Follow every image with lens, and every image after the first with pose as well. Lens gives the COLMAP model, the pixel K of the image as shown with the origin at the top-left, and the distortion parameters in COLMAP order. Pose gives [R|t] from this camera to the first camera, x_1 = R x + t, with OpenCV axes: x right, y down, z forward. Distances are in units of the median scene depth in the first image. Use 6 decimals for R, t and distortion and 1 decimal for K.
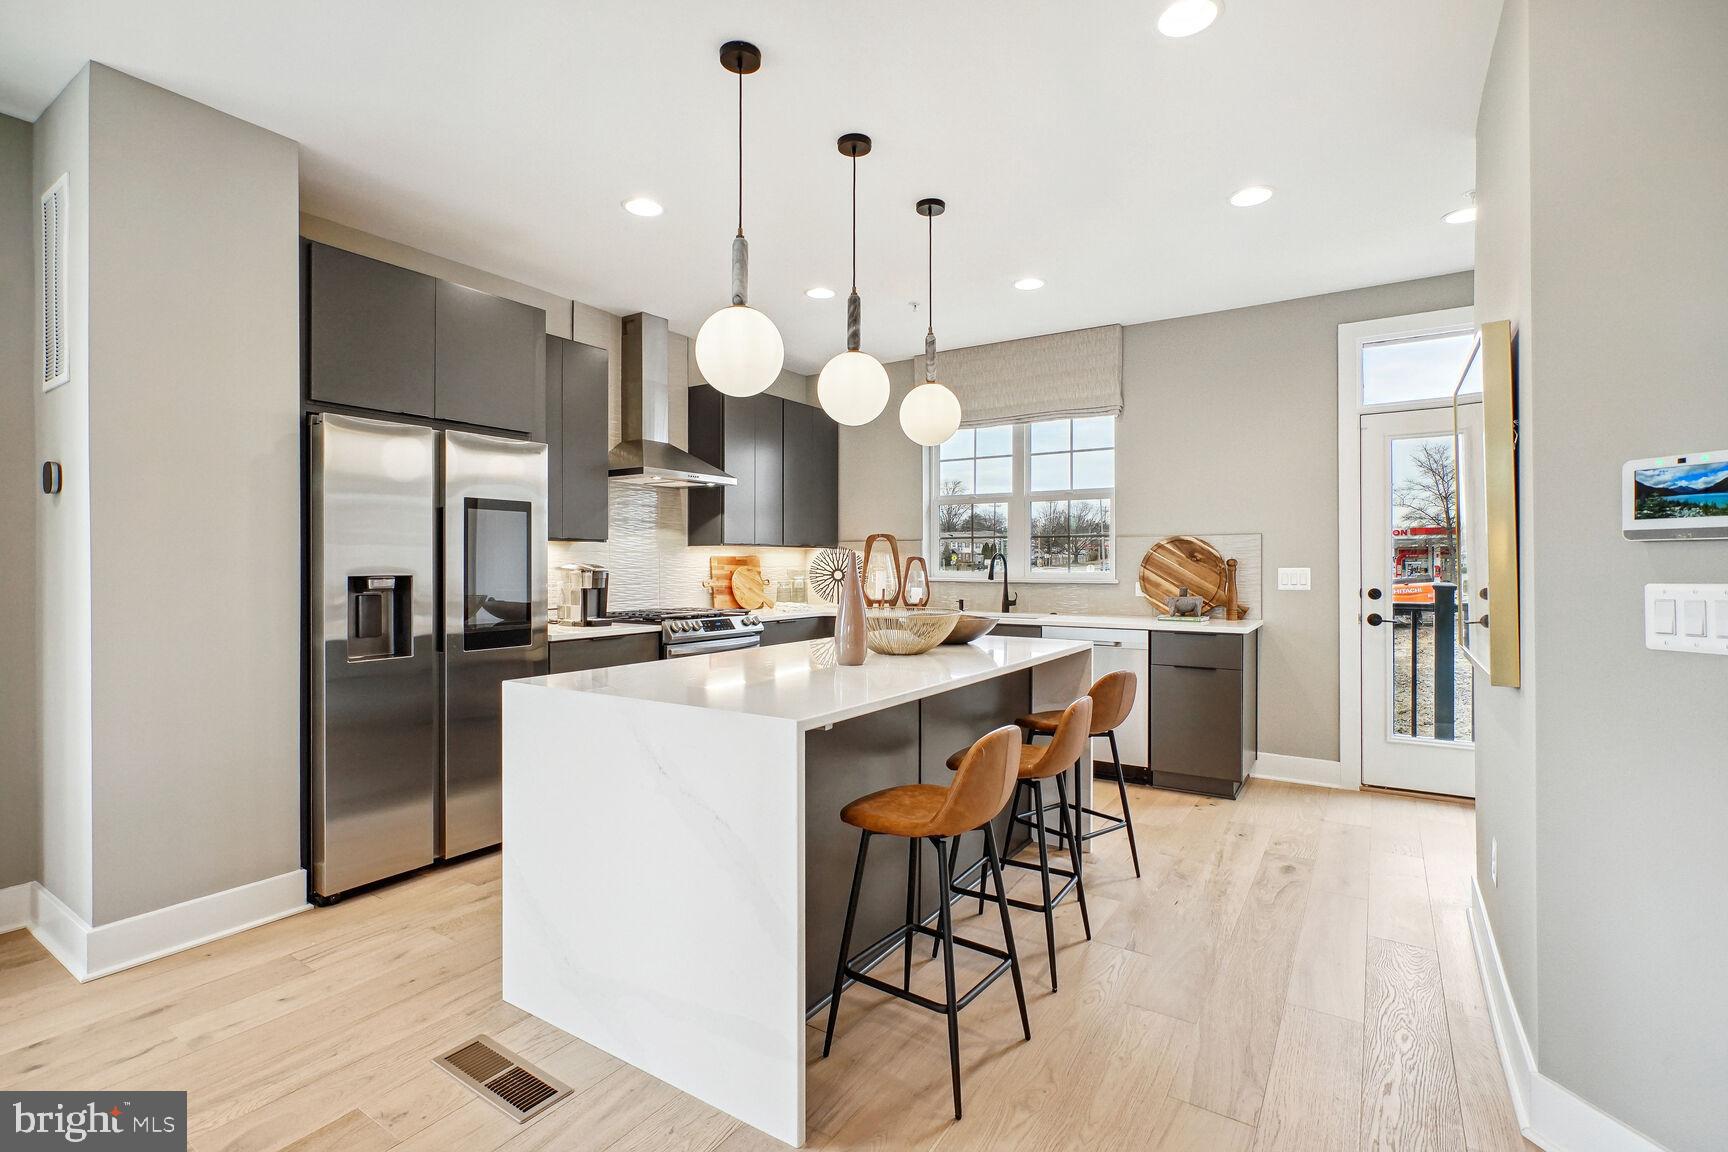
lens RADIAL K [[798.8, 0, 853.6], [0, 798.8, 564.6], [0, 0, 1]] dist [-0.000488, 0.000556]
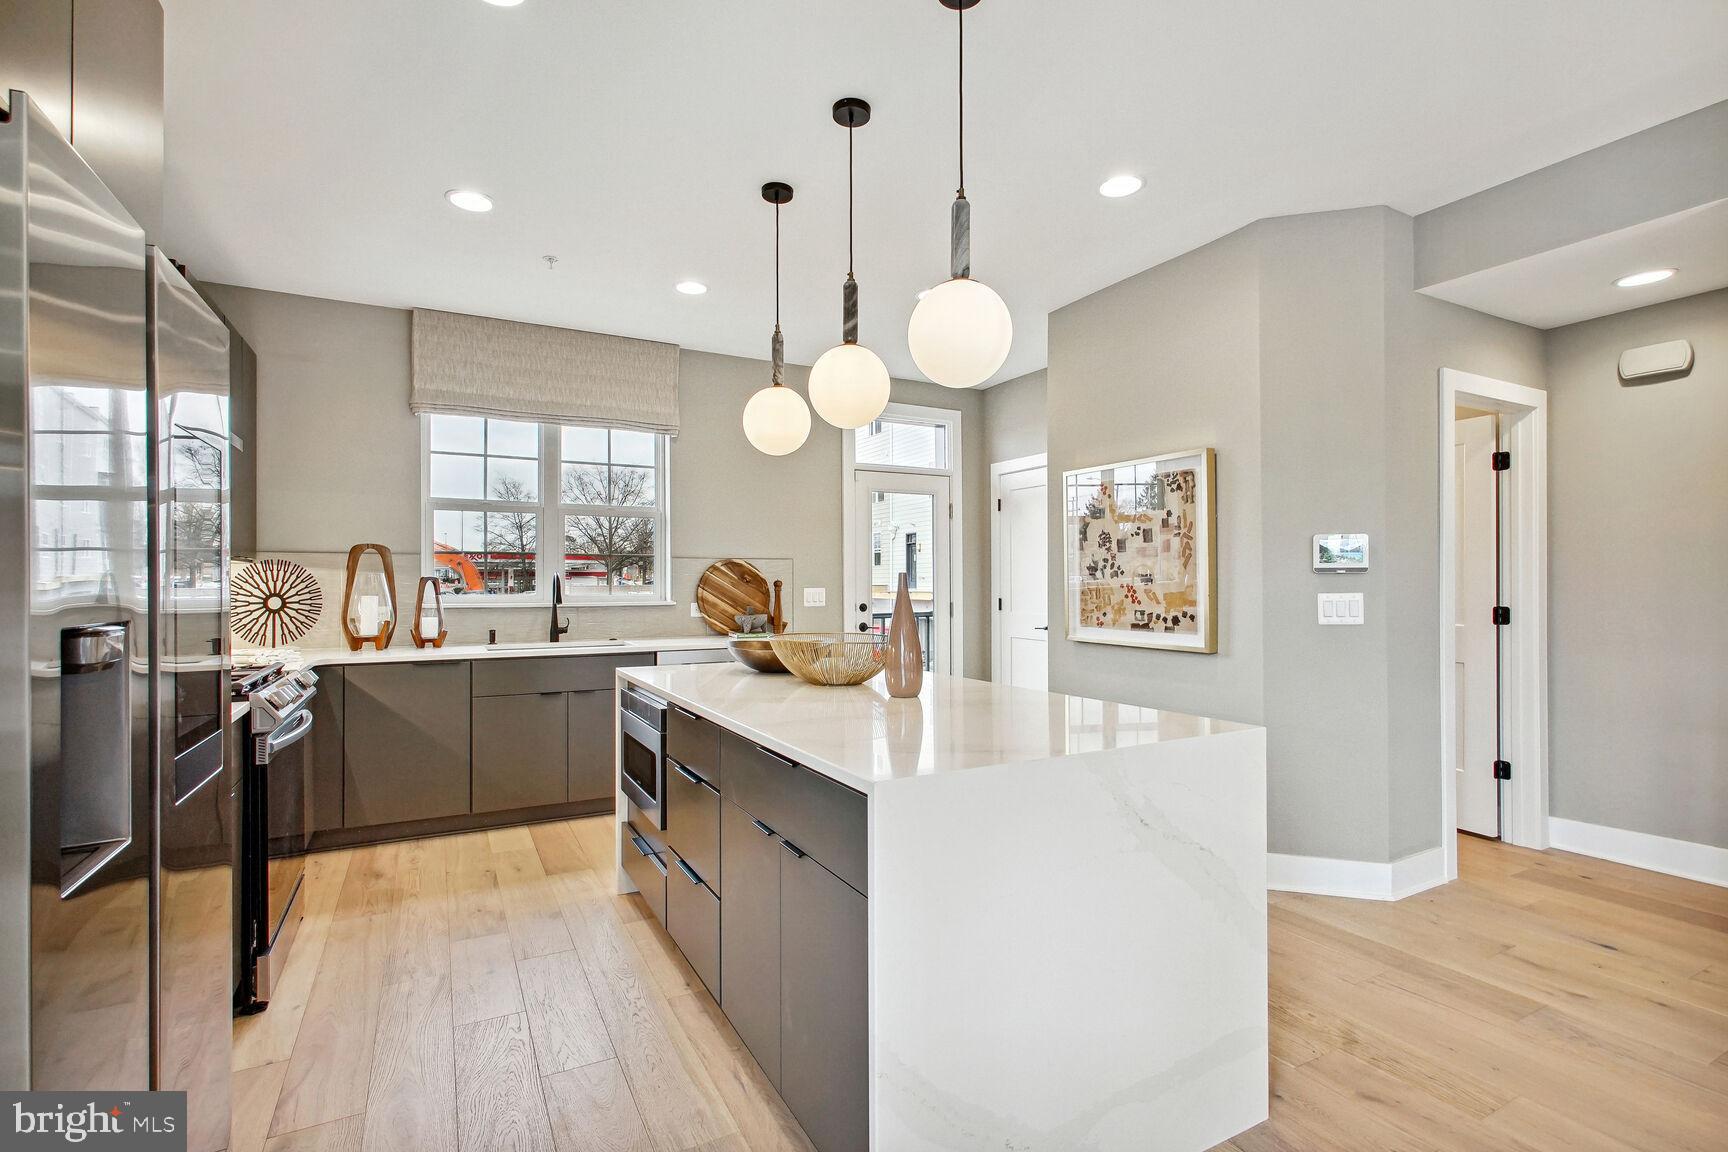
lens RADIAL K [[801.6, 0, 856.0], [0, 801.6, 582.8], [0, 0, 1]] dist [0.000960, 0.001402]
pose [[0.479734, 0.000290, 0.877414, -0.478054], [0.002764, 0.999994, -0.001842, -0.001260], [-0.877410, 0.003309, 0.479731, 0.352288]]
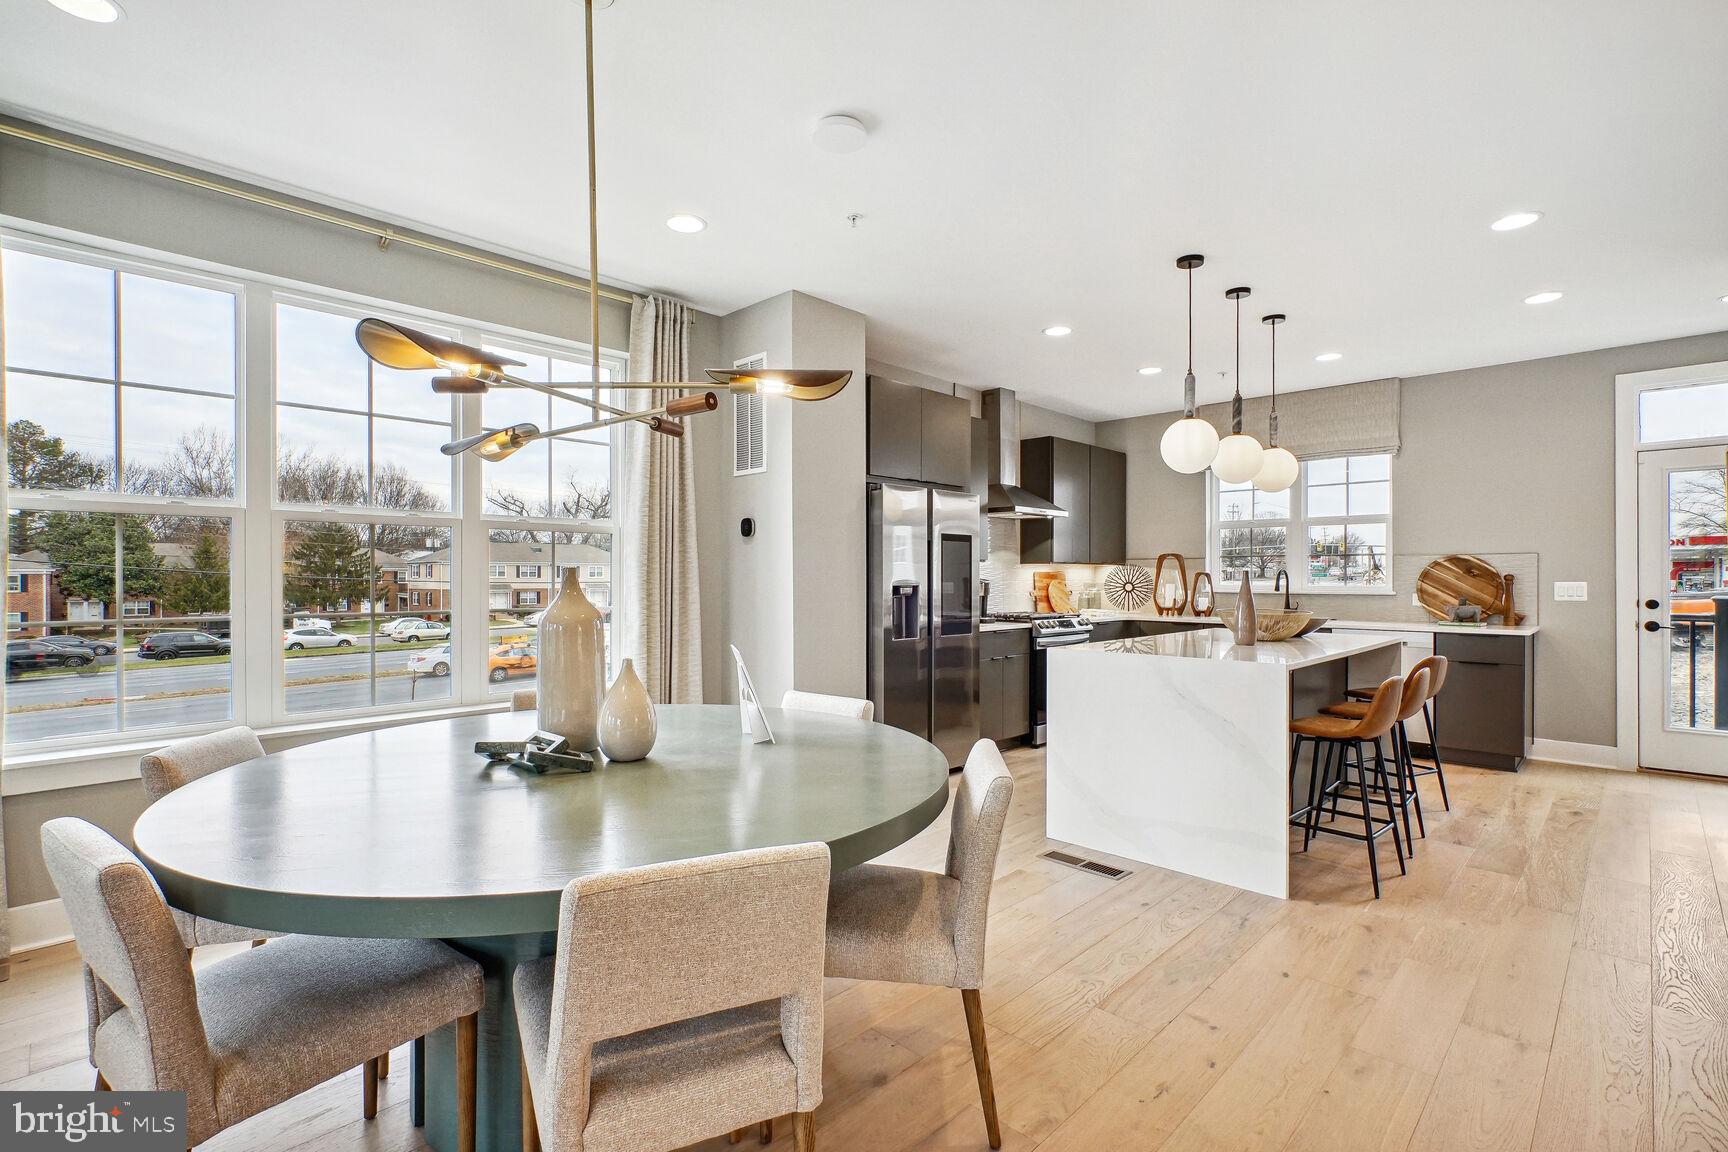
lens RADIAL K [[797.7, 0, 854.7], [0, 797.7, 577.8], [0, 0, 1]] dist [0.000398, 0.001115]
pose [[0.980385, 0.001504, -0.197086, -0.247030], [-0.001553, 0.999999, -0.000094, -0.000338], [0.197086, 0.000398, 0.980386, -0.356150]]
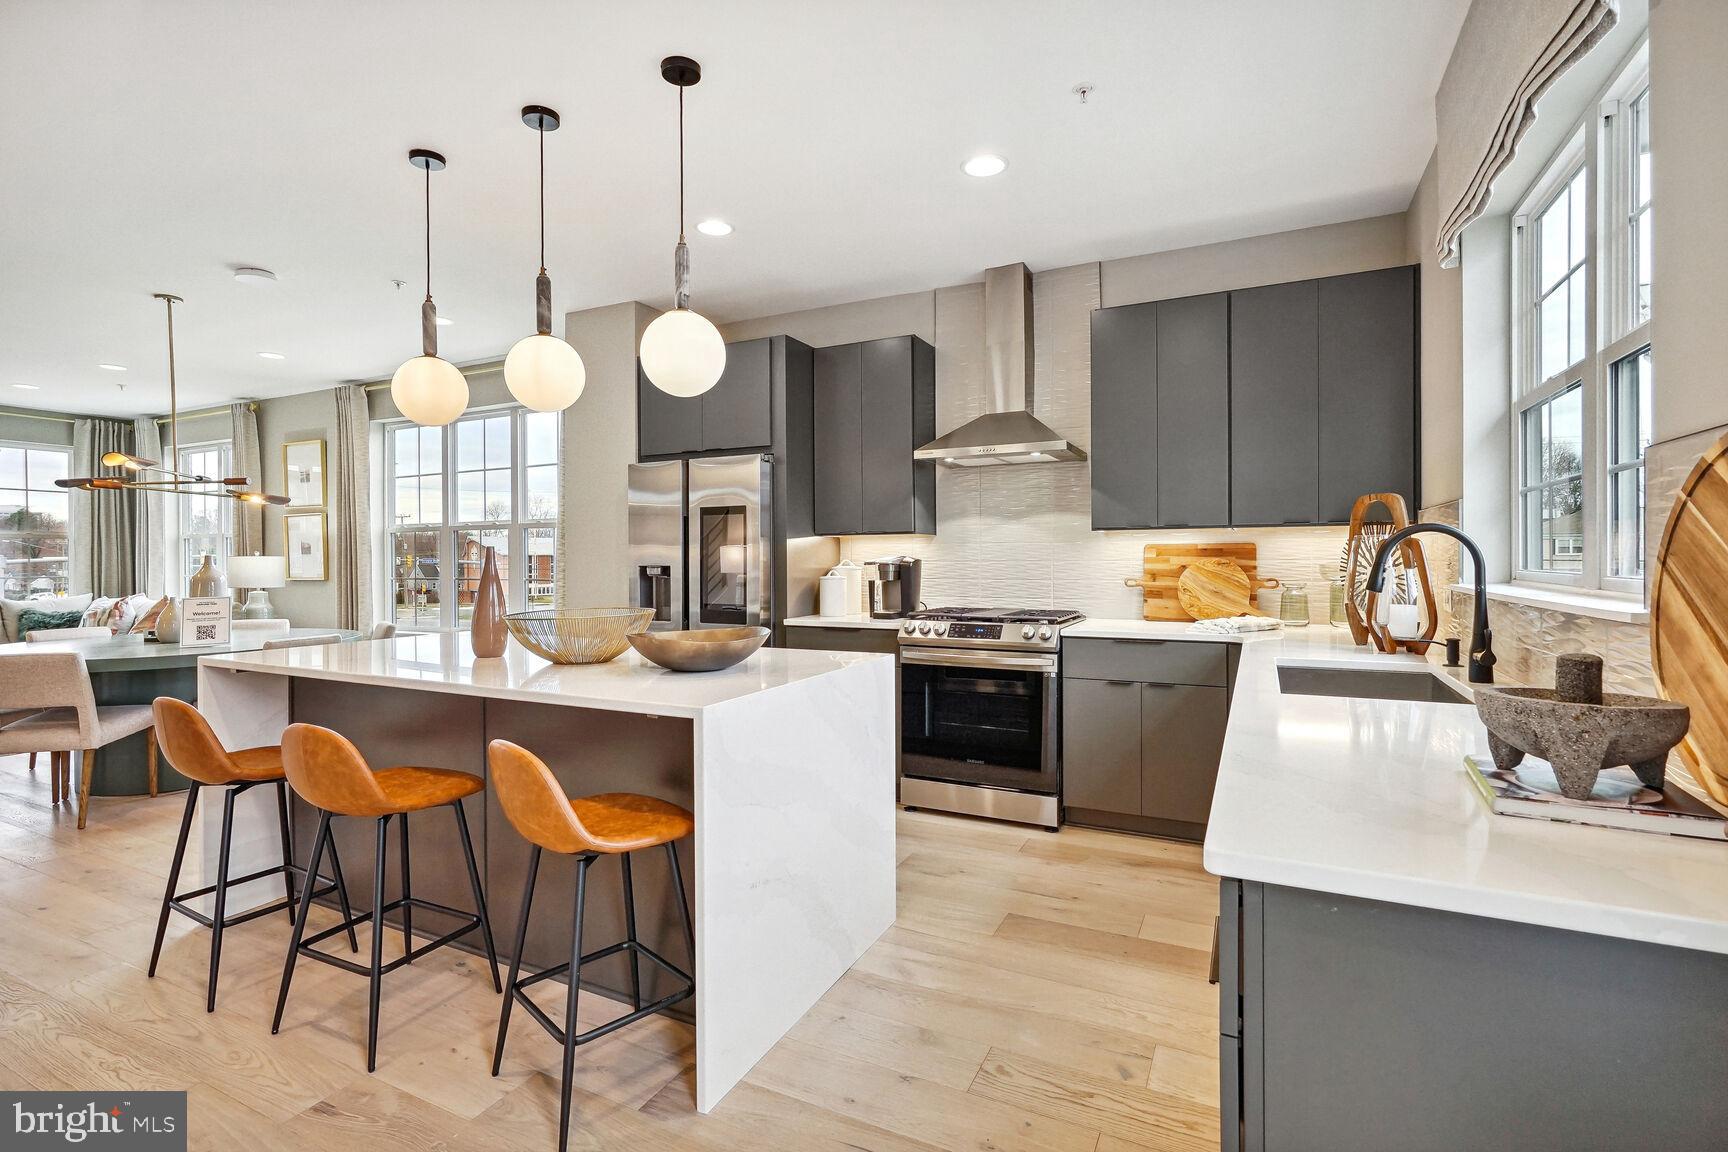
lens RADIAL K [[803.2, 0, 856.1], [0, 803.2, 559.4], [0, 0, 1]] dist [-0.000833, 0.000757]
pose [[0.118668, 0.001859, -0.992932, 0.623420], [0.004242, 0.999988, 0.002379, 0.000137], [0.992925, -0.004494, 0.118659, 0.775950]]
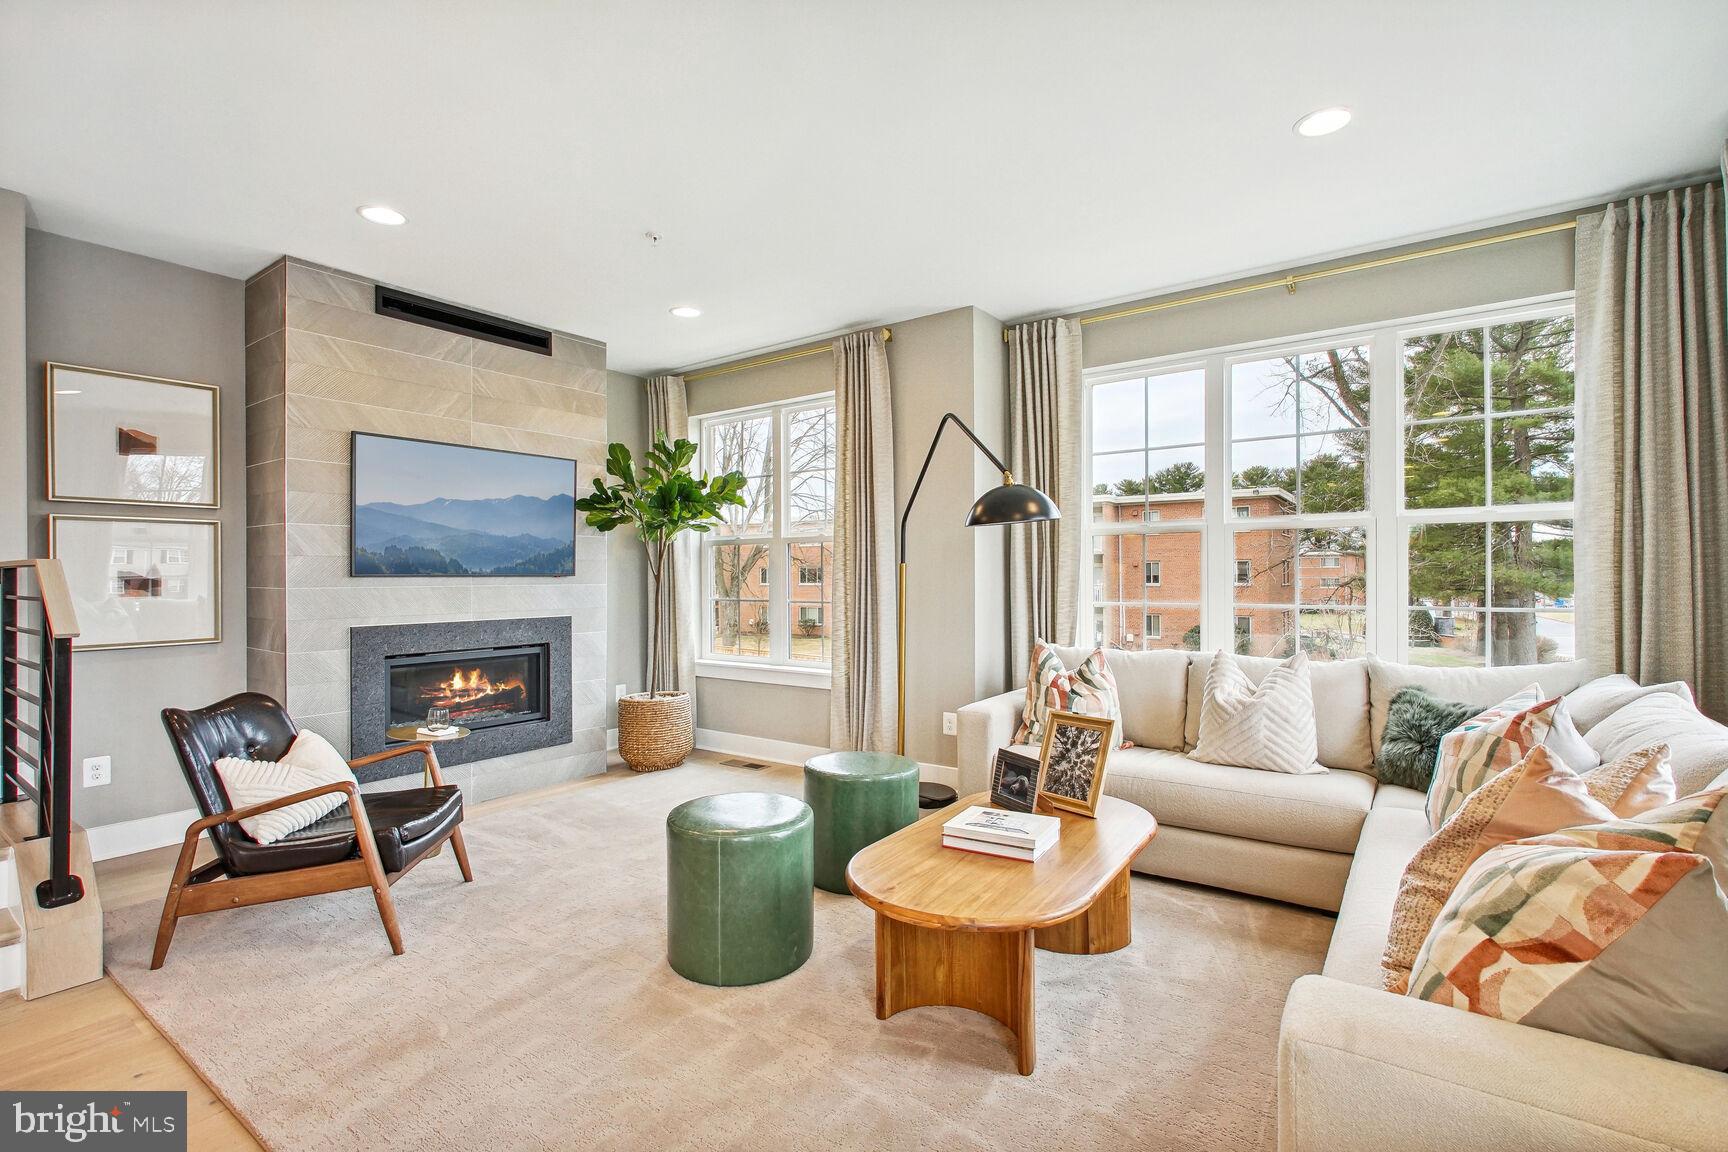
lens RADIAL K [[792.8, 0, 854.5], [0, 792.8, 576.5], [0, 0, 1]] dist [-0.000316, -0.000026]
pose [[-0.998849, 0.006622, 0.047512, -0.750514], [0.006680, 0.999977, 0.001064, -0.001466], [-0.047504, 0.001380, -0.998870, -0.002801]]
